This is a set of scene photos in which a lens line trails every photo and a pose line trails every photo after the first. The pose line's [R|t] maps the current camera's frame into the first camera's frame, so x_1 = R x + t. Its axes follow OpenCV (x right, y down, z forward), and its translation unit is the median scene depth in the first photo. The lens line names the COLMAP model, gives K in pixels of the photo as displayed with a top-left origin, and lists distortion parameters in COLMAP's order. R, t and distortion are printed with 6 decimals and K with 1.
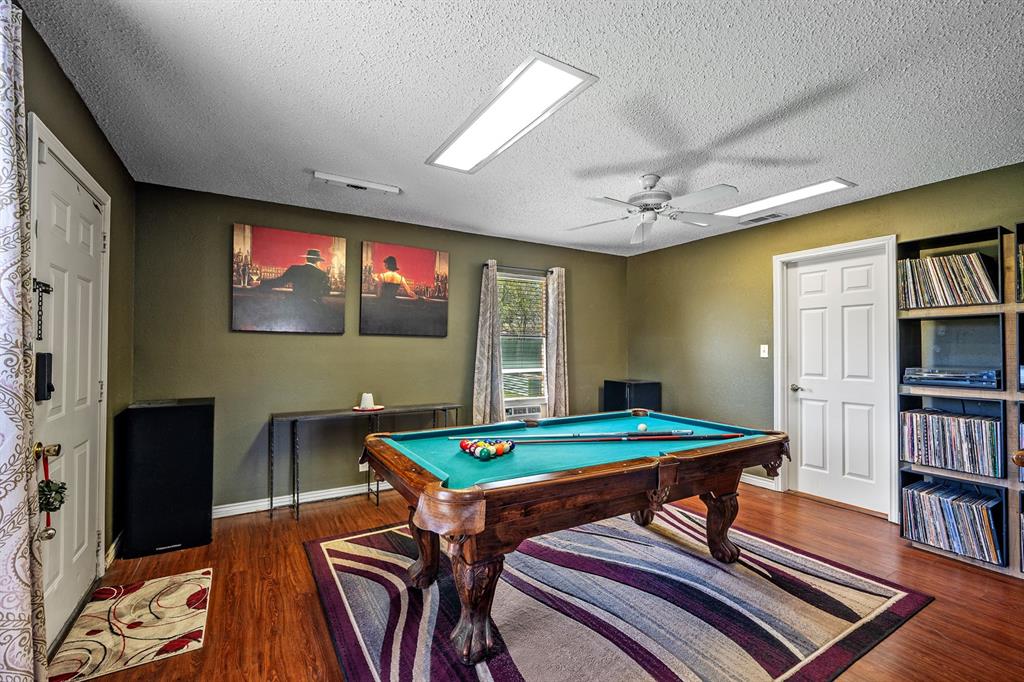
lens RADIAL K [[445.6, 0, 512.0], [0, 445.6, 341.0], [0, 0, 1]] dist [-0.001209, 0.000020]
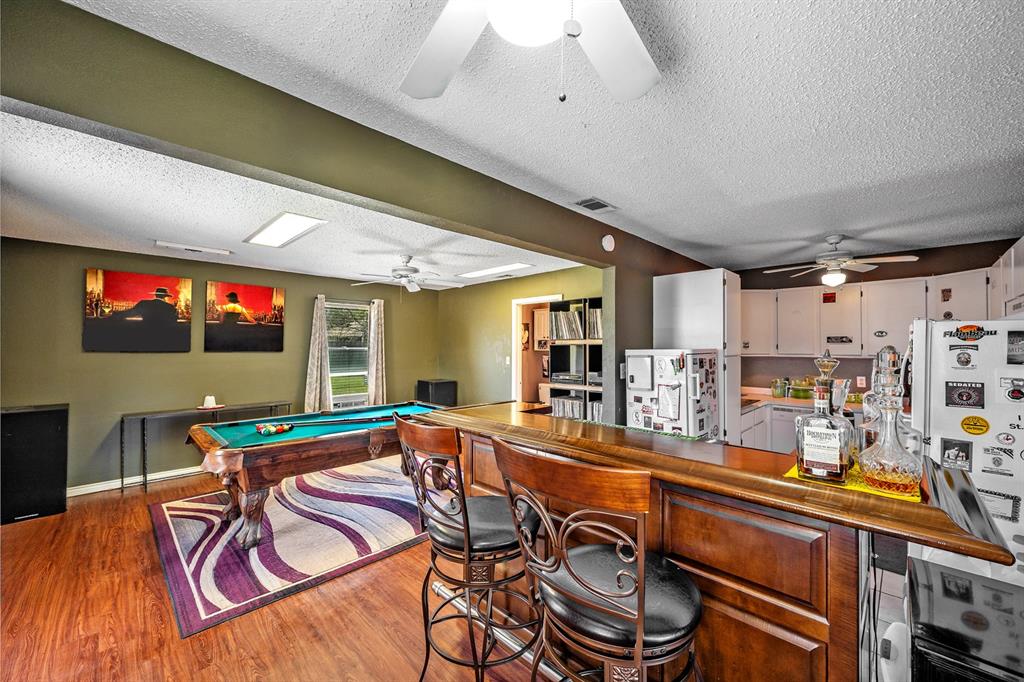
lens RADIAL K [[398.8, 0, 512.0], [0, 398.8, 341.0], [0, 0, 1]] dist [-0.003595, 0.000014]
pose [[0.968653, 0.002441, 0.248406, 0.313083], [-0.003686, 0.999983, 0.004547, -0.068790], [-0.248390, -0.005320, 0.968645, -0.466483]]
